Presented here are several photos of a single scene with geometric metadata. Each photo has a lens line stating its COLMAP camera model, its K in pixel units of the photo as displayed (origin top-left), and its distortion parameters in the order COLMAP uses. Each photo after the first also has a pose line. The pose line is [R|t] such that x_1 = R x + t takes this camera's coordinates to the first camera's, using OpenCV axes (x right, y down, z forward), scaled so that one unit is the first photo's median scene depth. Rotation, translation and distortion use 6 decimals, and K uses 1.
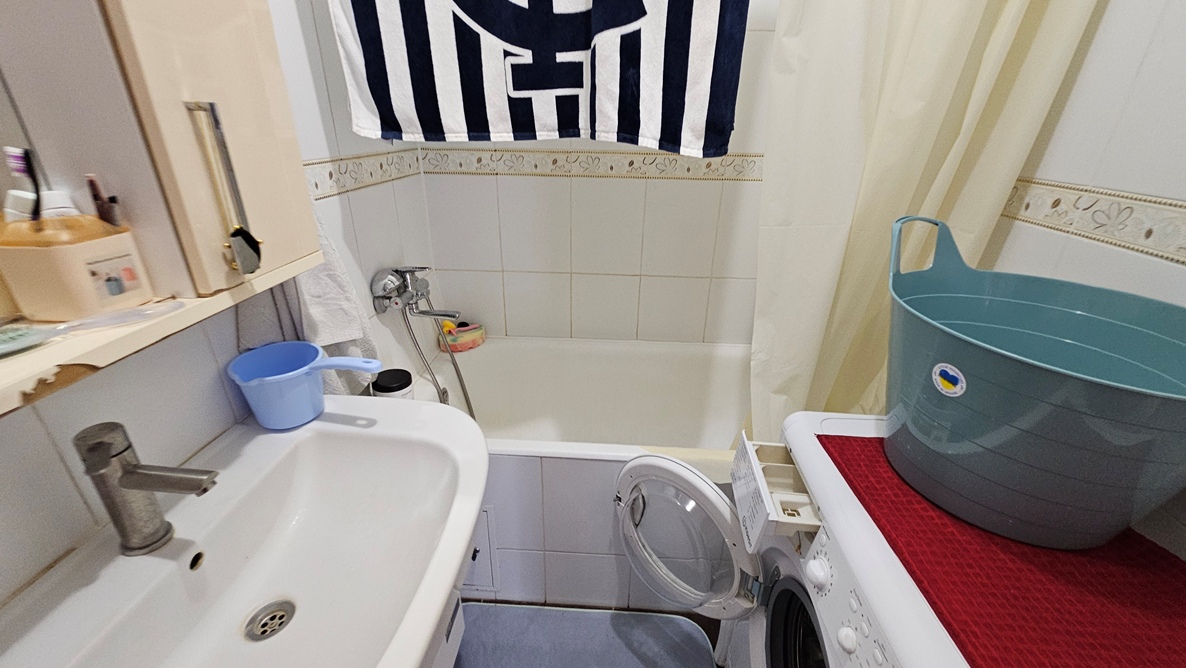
lens RADIAL K [[481.8, 0, 592.5], [0, 481.8, 338.3], [0, 0, 1]] dist [0.000712, 0.000116]
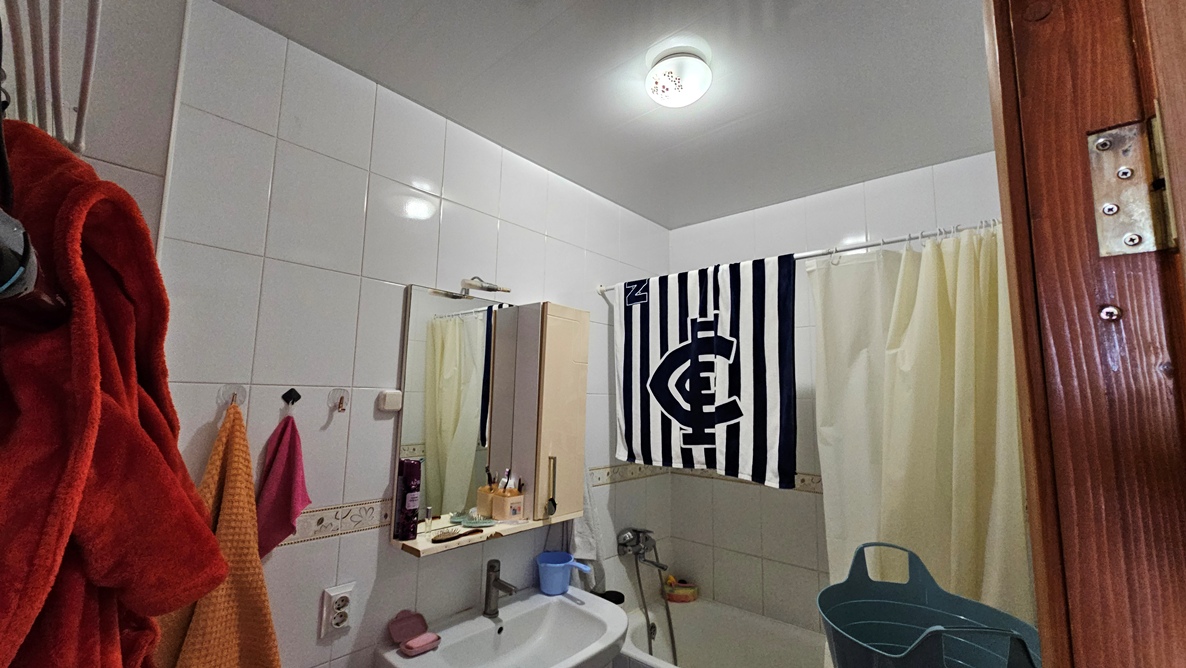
lens RADIAL K [[484.1, 0, 591.7], [0, 484.1, 339.1], [0, 0, 1]] dist [-0.000830, 0.000106]
pose [[0.790031, -0.071271, -0.608910, 0.821439], [-0.262535, 0.858211, -0.441077, 0.107044], [0.554010, 0.508324, 0.659302, -0.800853]]
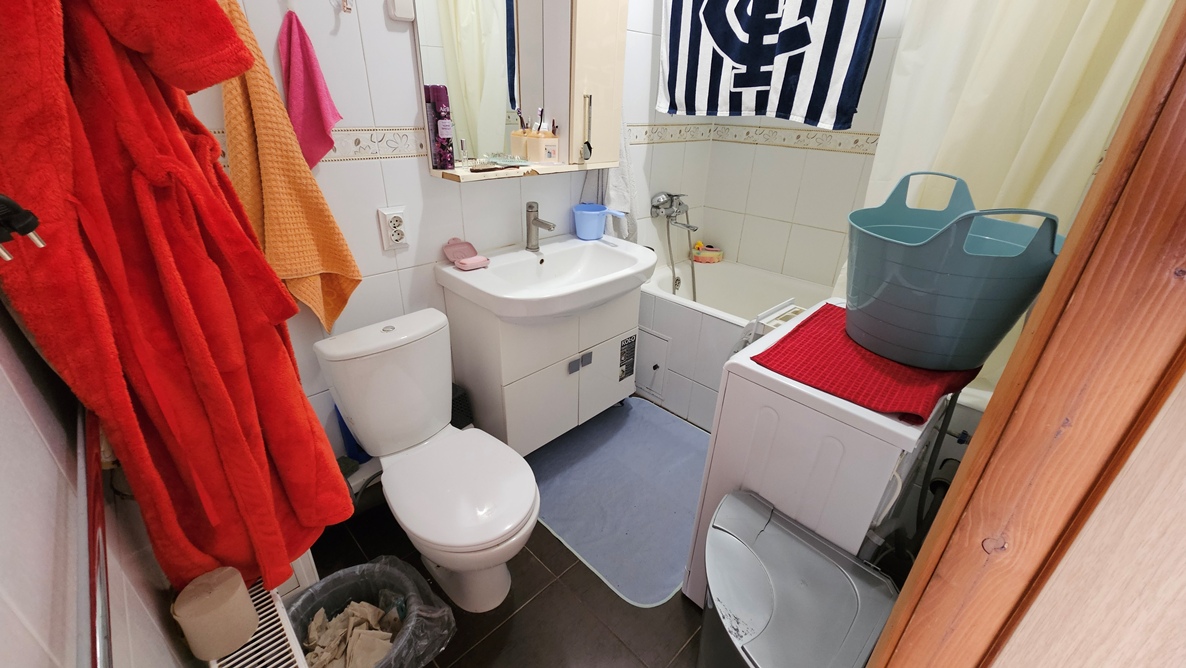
lens RADIAL K [[481.8, 0, 592.5], [0, 481.8, 338.3], [0, 0, 1]] dist [0.000712, 0.000116]
pose [[0.747102, 0.302104, -0.592091, 0.817519], [-0.292242, 0.949329, 0.115627, 0.334086], [0.597021, 0.086648, 0.797532, -0.698433]]
